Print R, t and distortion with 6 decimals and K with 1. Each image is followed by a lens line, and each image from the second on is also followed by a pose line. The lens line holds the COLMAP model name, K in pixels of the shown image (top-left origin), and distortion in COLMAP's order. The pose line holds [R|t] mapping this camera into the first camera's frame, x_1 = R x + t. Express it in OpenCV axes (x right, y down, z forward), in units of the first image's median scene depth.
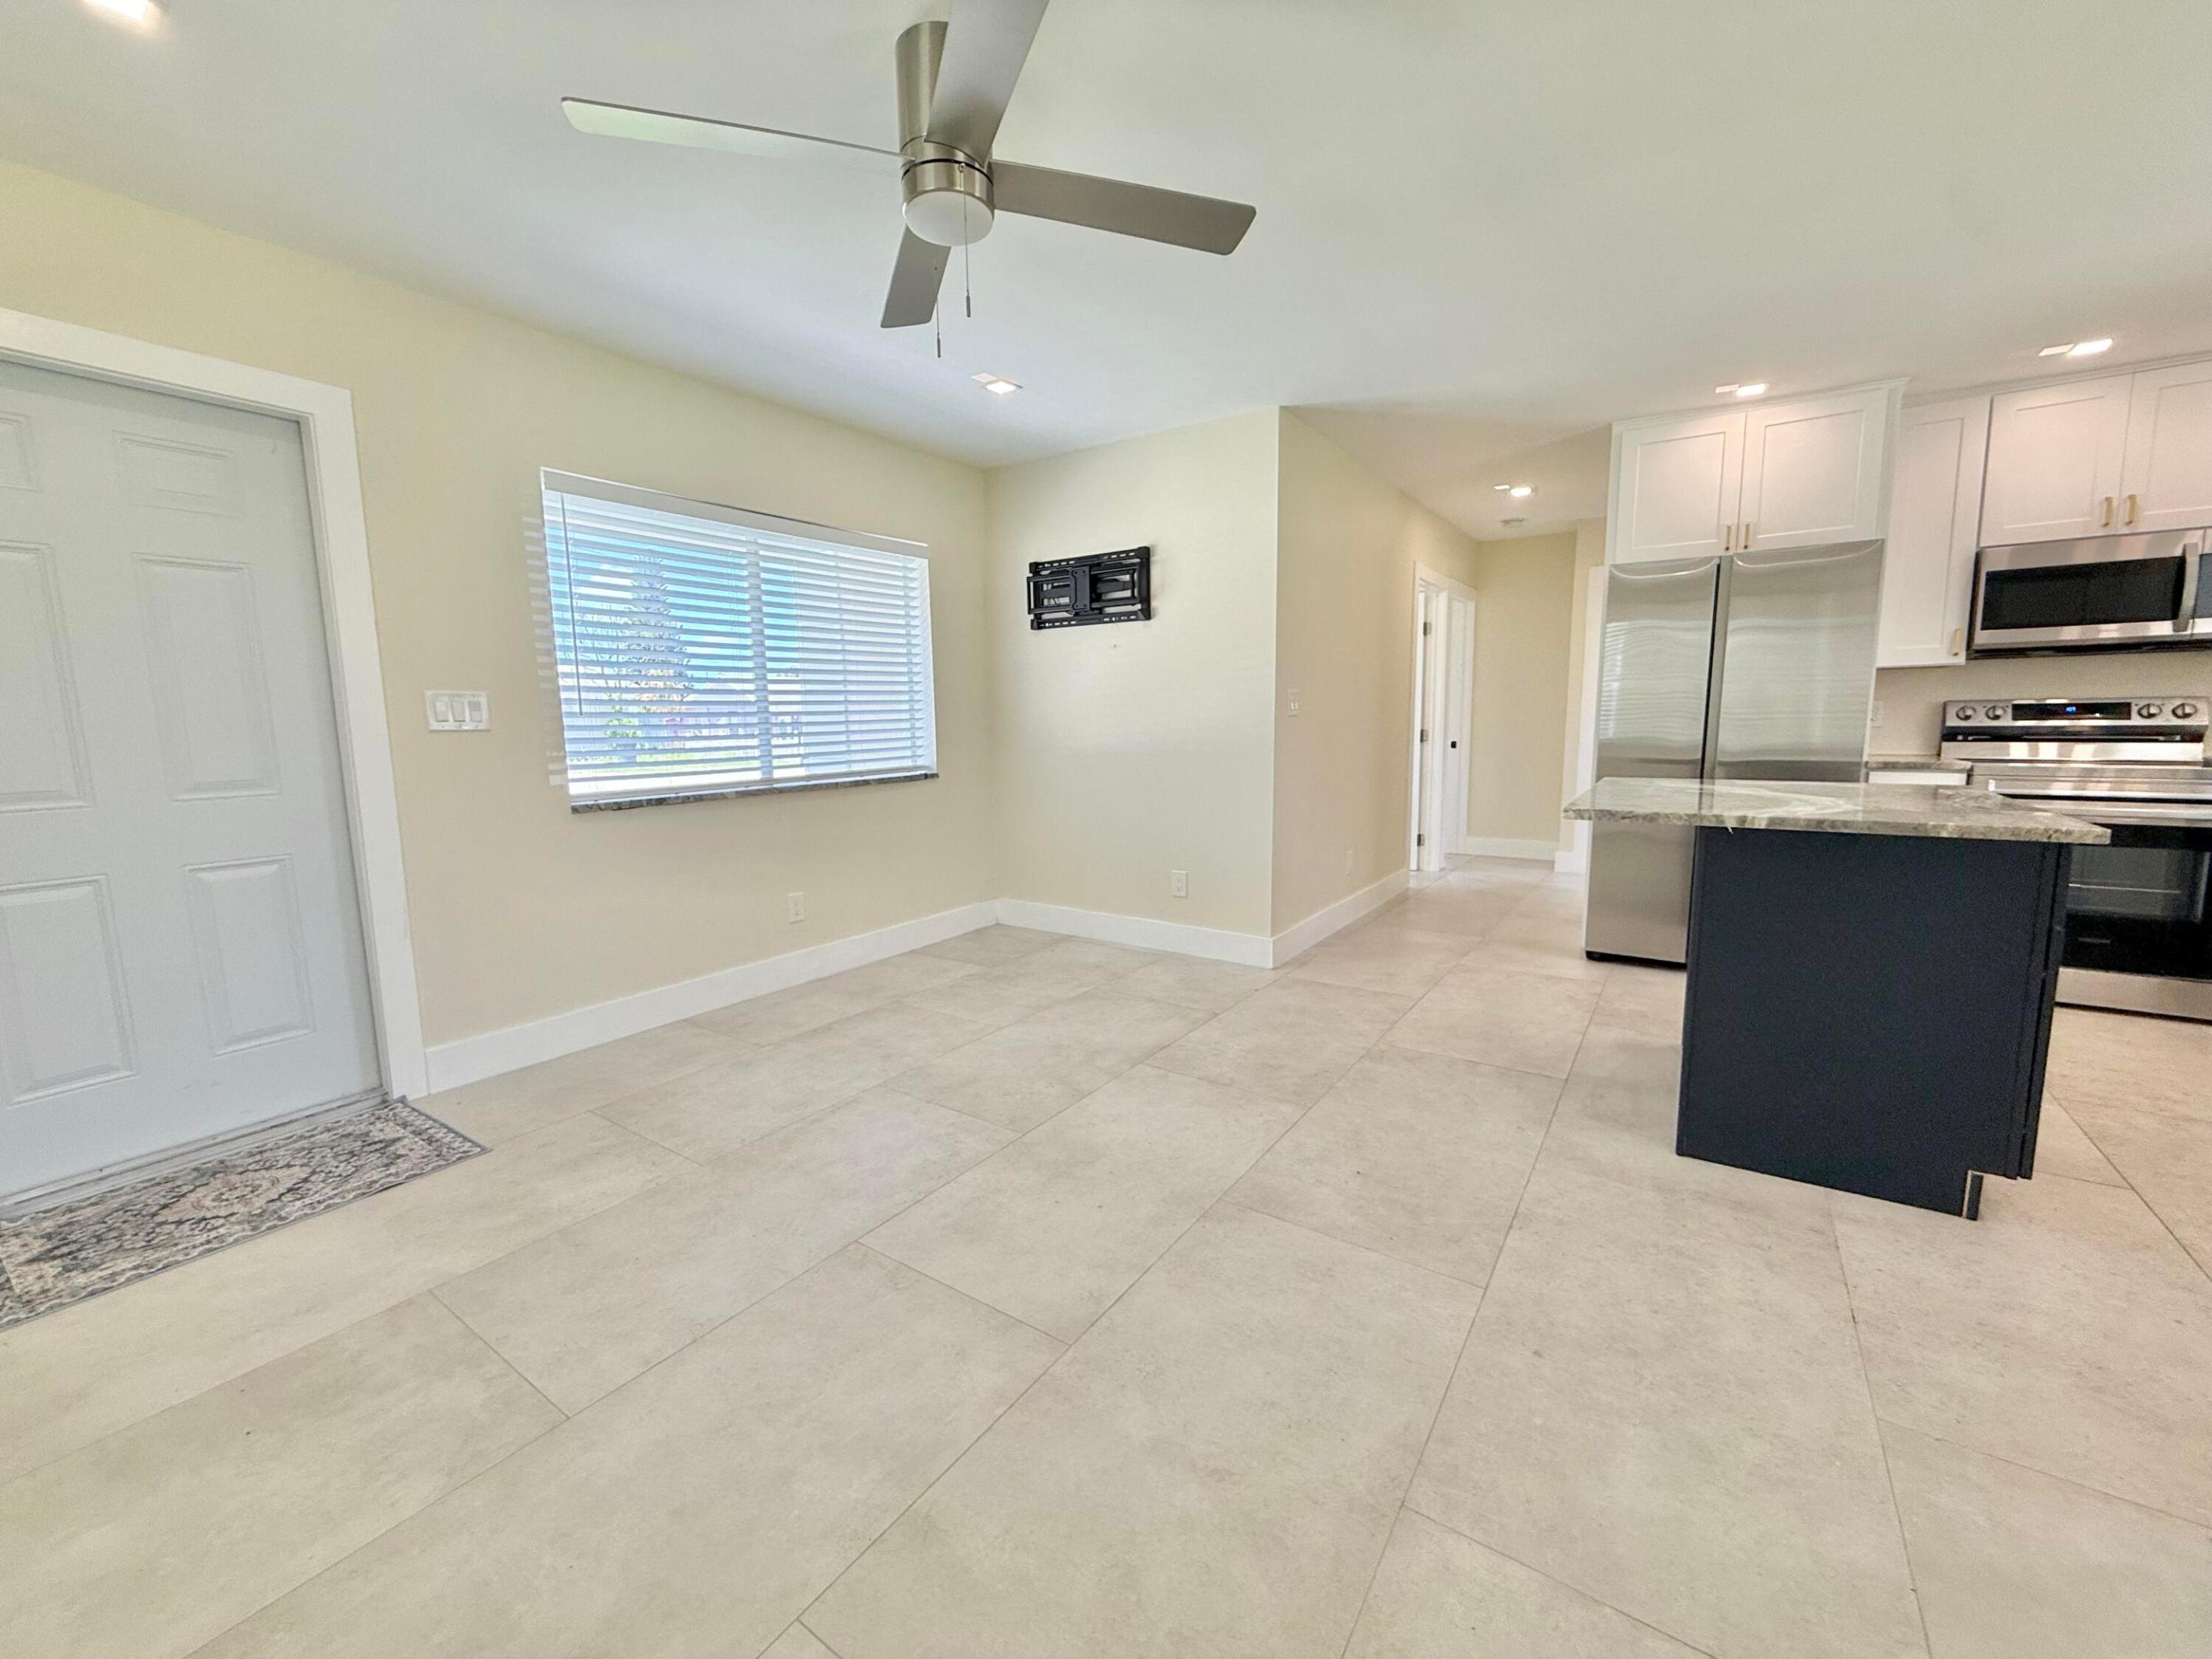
lens RADIAL K [[880.7, 0, 1100.4], [0, 880.7, 829.6], [0, 0, 1]] dist [-0.000605, 0.000037]
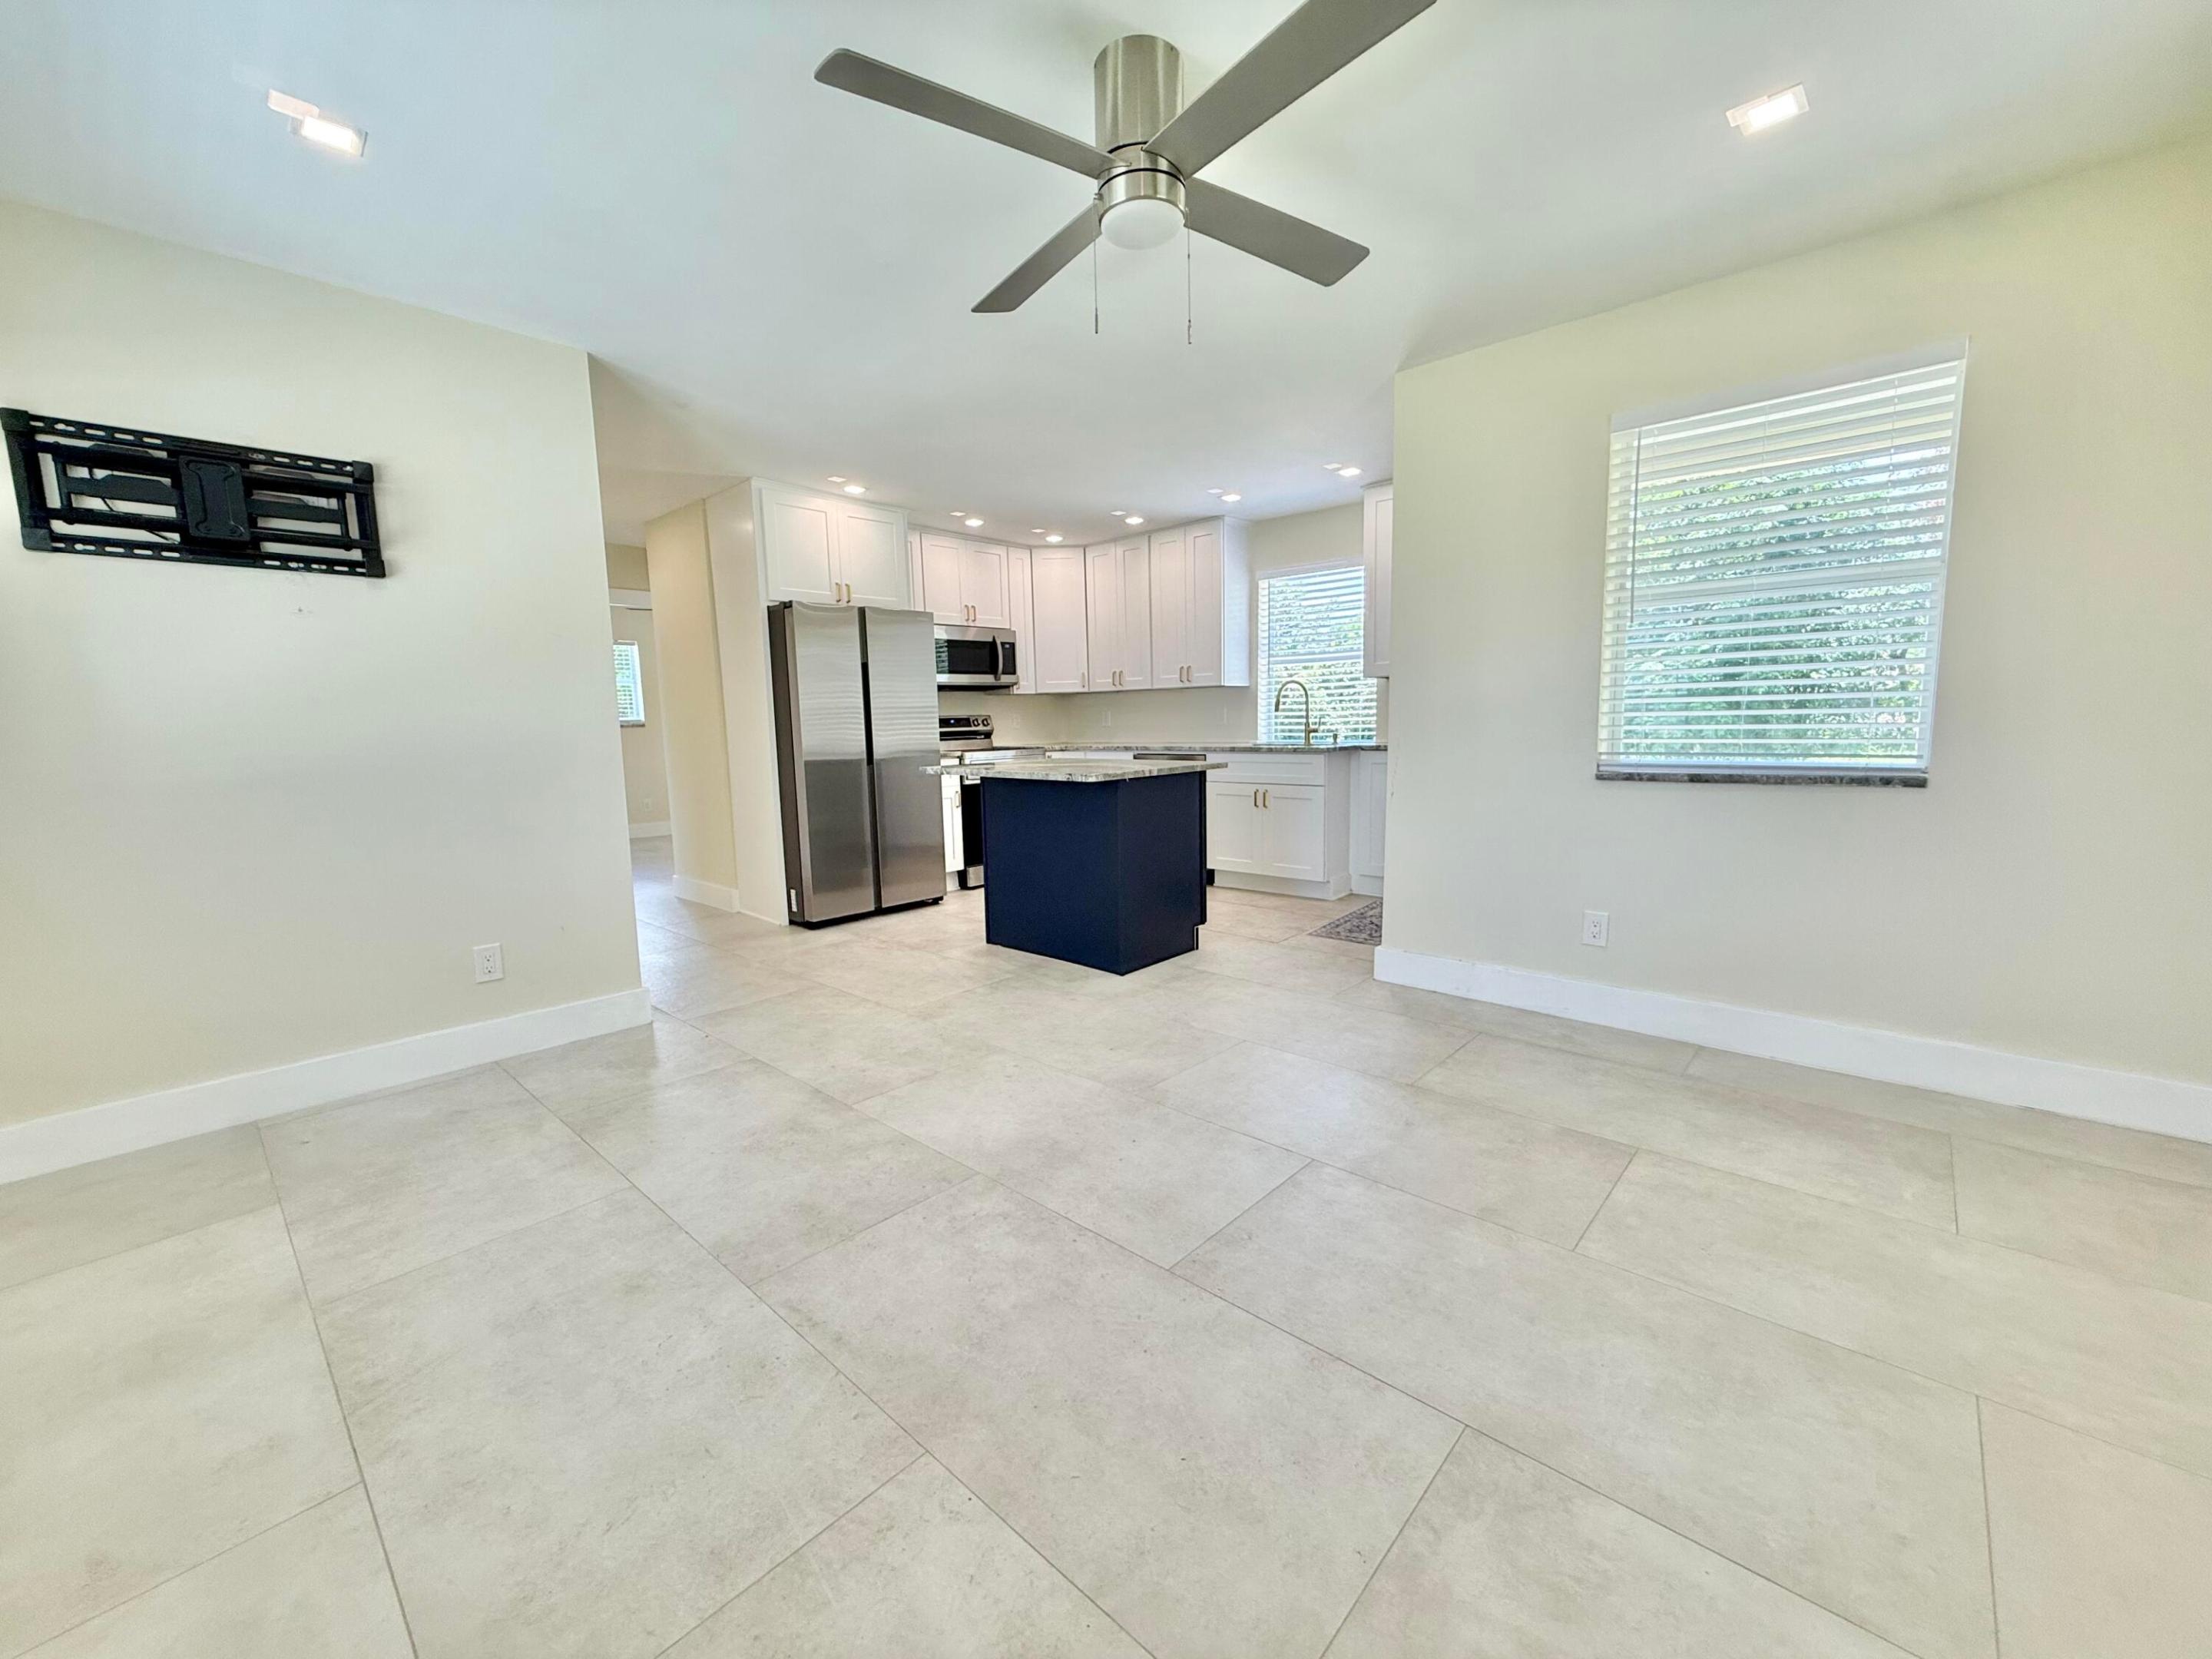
lens RADIAL K [[880.7, 0, 1100.4], [0, 880.7, 829.6], [0, 0, 1]] dist [-0.000605, 0.000037]
pose [[0.141769, -0.113189, 0.983407, -0.636122], [0.147636, 0.984748, 0.092059, -0.044129], [-0.978828, 0.132135, 0.156317, 0.484119]]
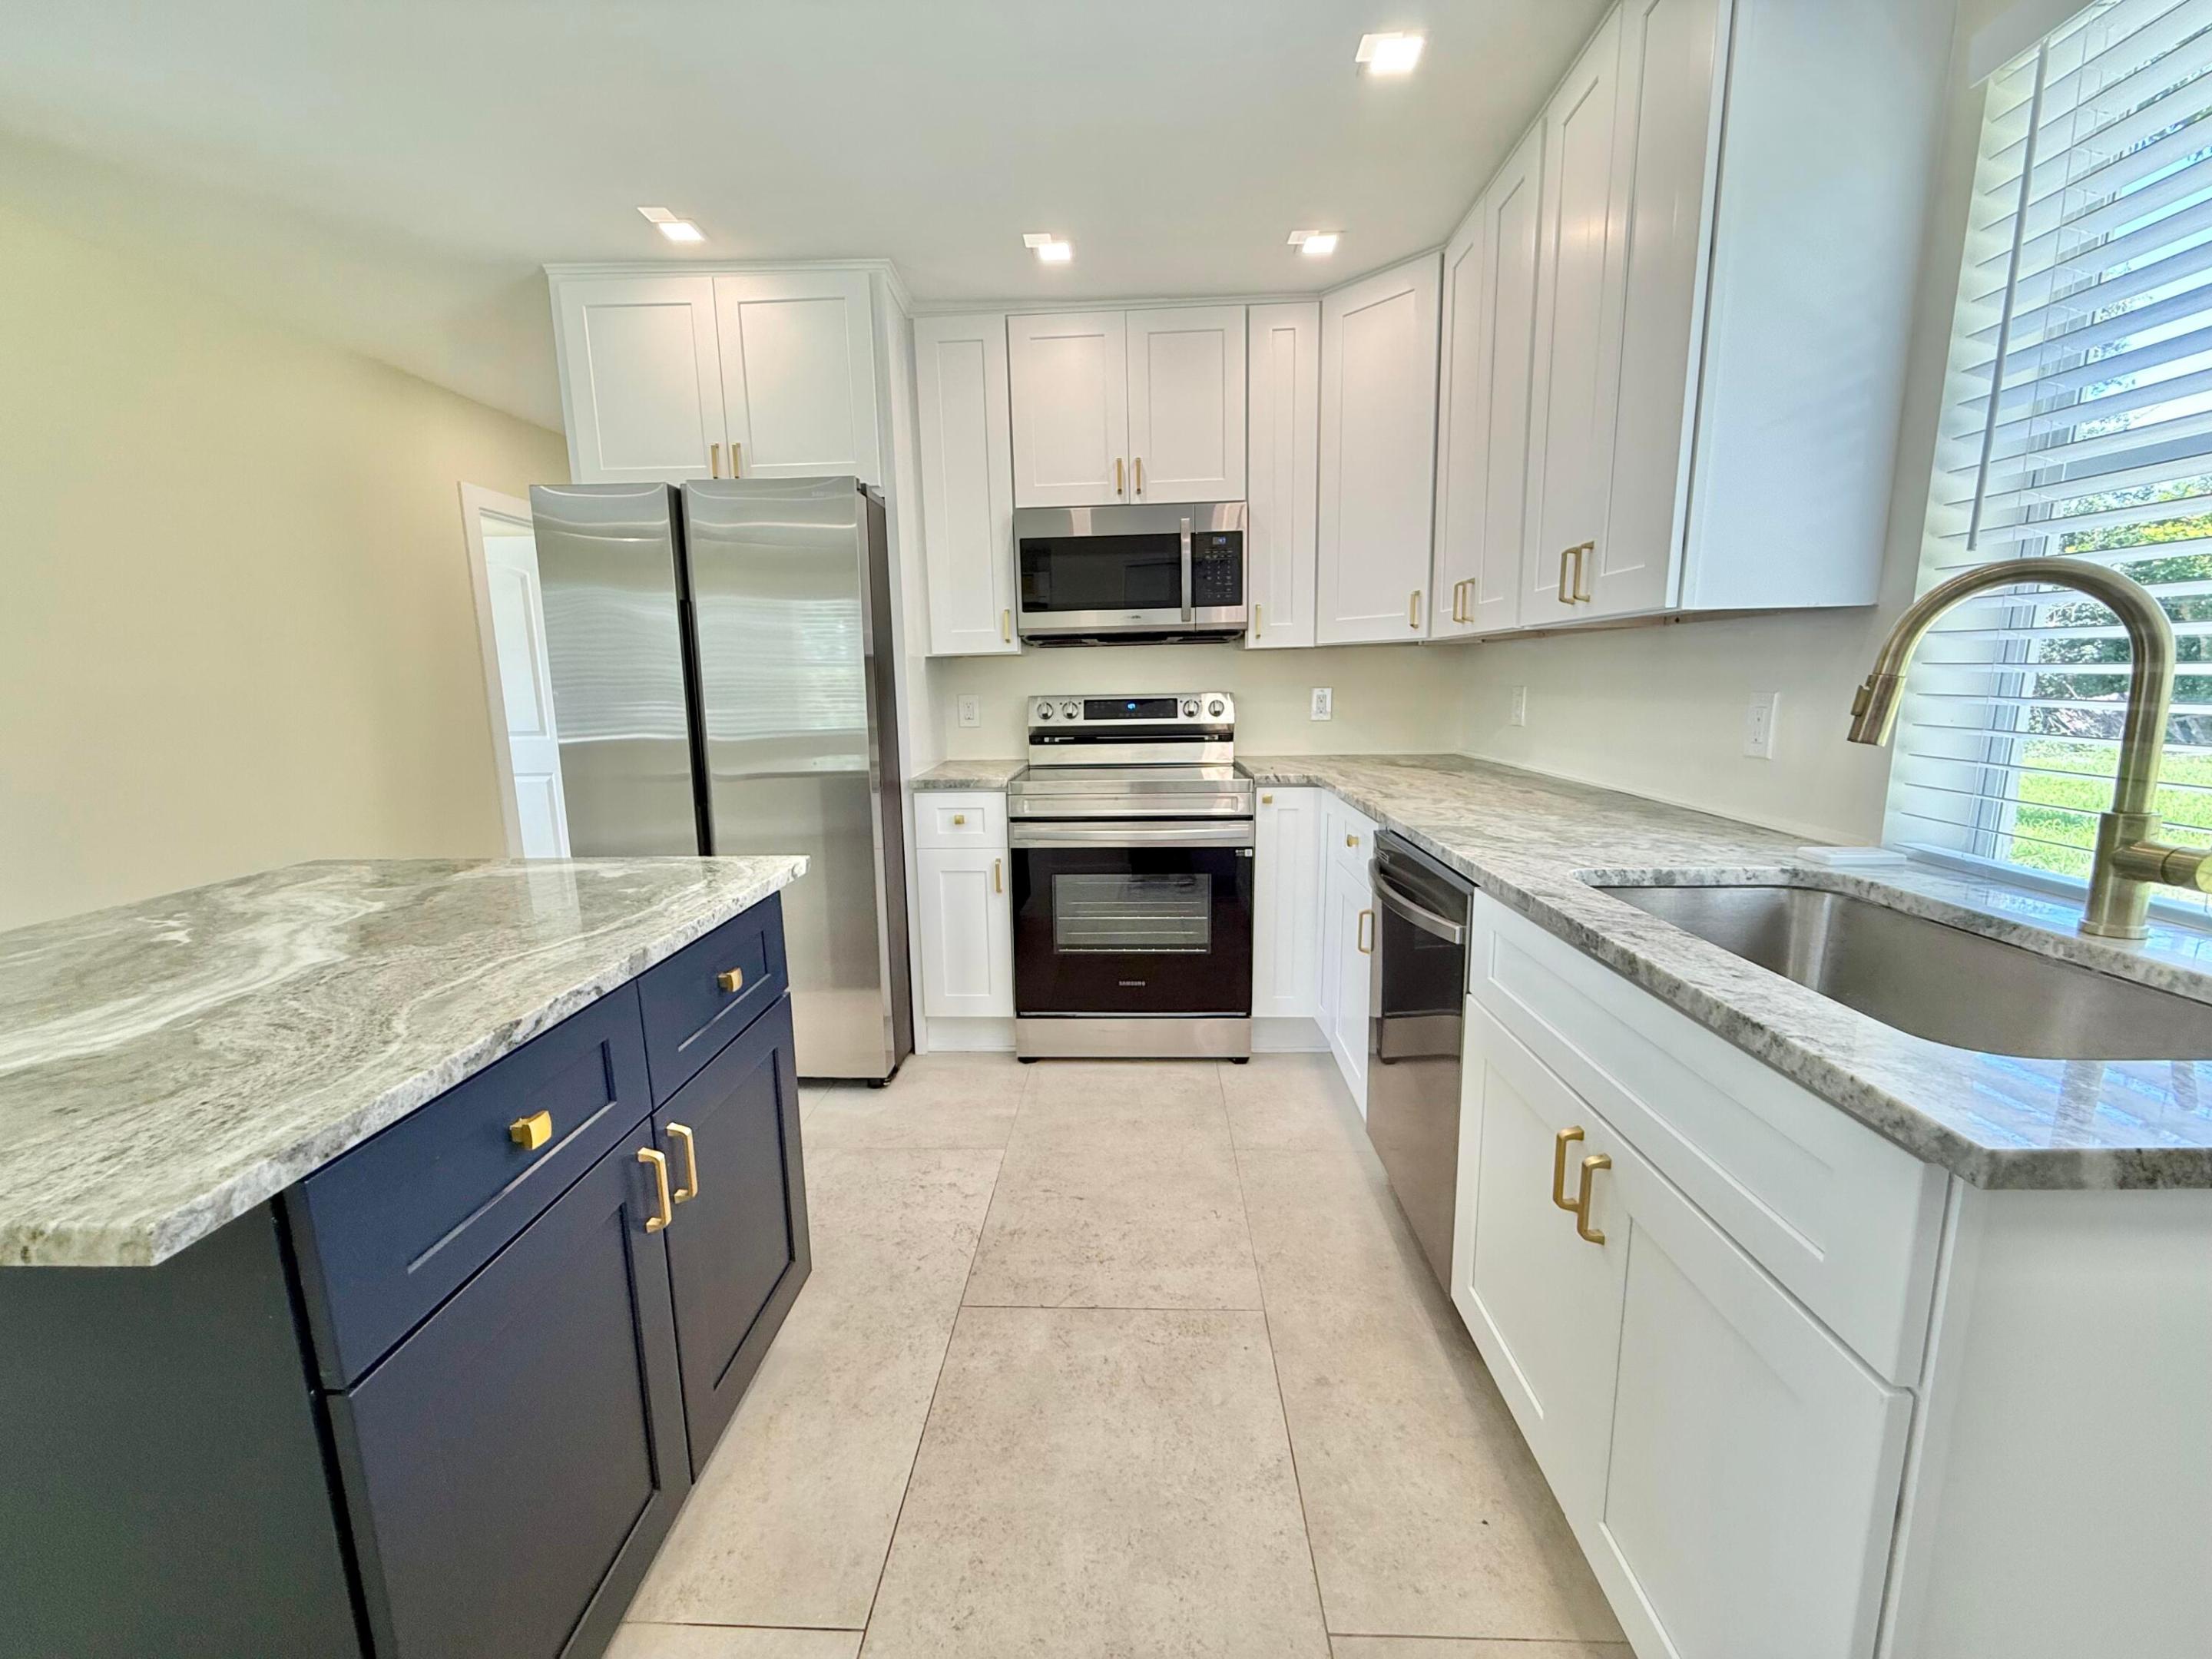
lens RADIAL K [[880.7, 0, 1100.4], [0, 880.7, 829.6], [0, 0, 1]] dist [-0.000605, 0.000037]
pose [[0.849224, -0.089758, 0.520349, 0.630276], [0.073401, 0.995946, 0.052003, -0.064269], [-0.522907, -0.005968, 0.852369, 0.272379]]
